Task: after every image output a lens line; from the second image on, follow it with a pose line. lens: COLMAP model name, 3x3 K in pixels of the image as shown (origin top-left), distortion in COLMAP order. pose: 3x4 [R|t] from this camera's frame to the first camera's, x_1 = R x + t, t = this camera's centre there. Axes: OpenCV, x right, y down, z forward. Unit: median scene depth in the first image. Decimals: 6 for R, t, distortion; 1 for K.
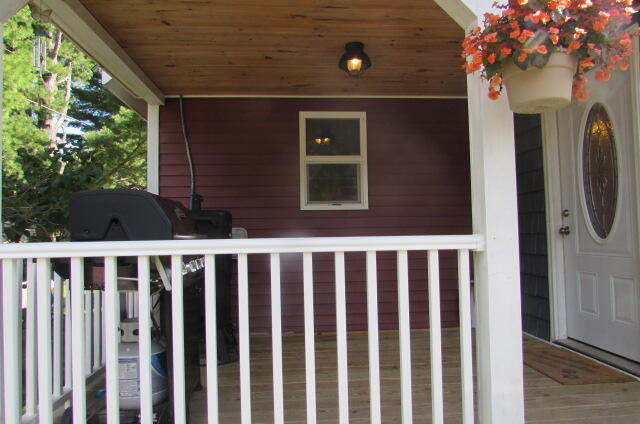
lens RADIAL K [[455.0, 0, 319.4], [0, 455.0, 212.2], [0, 0, 1]] dist [-0.026969, 0.010993]
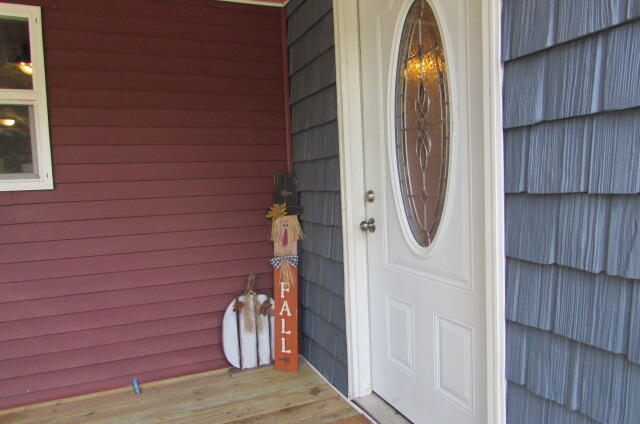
lens RADIAL K [[455.0, 0, 319.4], [0, 455.0, 212.9], [0, 0, 1]] dist [-0.026969, 0.010993]
pose [[0.943693, -0.040730, 0.328305, 0.283251], [0.006486, 0.994479, 0.104731, -0.039950], [-0.330759, -0.096705, 0.938748, 0.452983]]
